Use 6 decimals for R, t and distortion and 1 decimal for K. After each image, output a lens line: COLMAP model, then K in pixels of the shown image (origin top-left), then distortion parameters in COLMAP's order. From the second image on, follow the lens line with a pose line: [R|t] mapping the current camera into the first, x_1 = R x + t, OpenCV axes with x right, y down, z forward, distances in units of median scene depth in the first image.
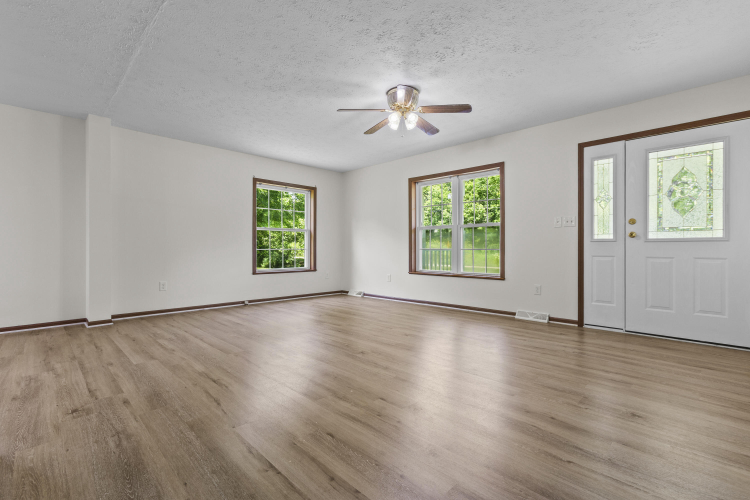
lens RADIAL K [[334.4, 0, 363.3], [0, 334.4, 249.0], [0, 0, 1]] dist [-0.004686, 0.000815]
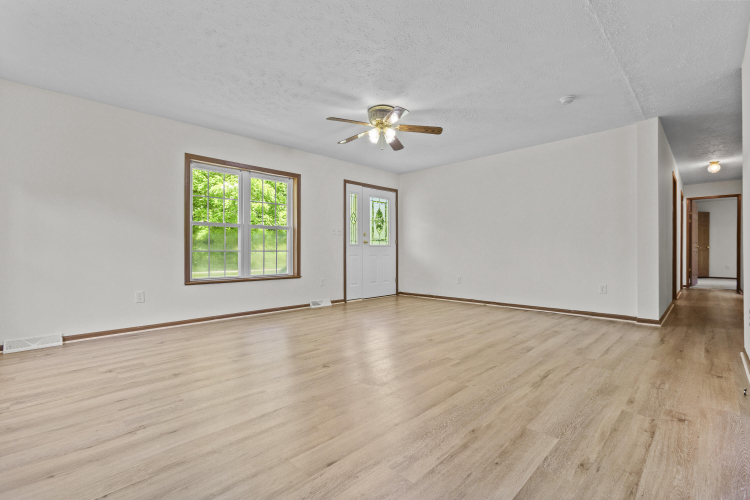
lens RADIAL K [[334.4, 0, 375.2], [0, 334.4, 253.8], [0, 0, 1]] dist [-0.004686, 0.000815]
pose [[-0.004628, -0.008076, 0.999957, -1.496528], [0.004577, 0.999957, 0.008097, 0.005482], [-0.999979, 0.004614, -0.004590, 1.553788]]
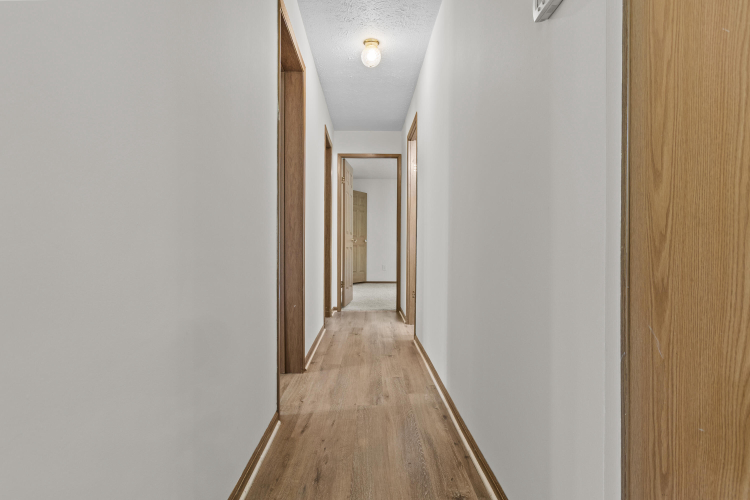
lens RADIAL K [[453.3, 0, 375.1], [0, 453.3, 249.6], [0, 0, 1]] dist [0.000403, 0.000021]
pose [[-0.723243, -0.013361, 0.690465, -1.105250], [-0.006564, 0.999901, 0.012473, 0.004382], [-0.690563, 0.004489, -0.723259, 1.153571]]
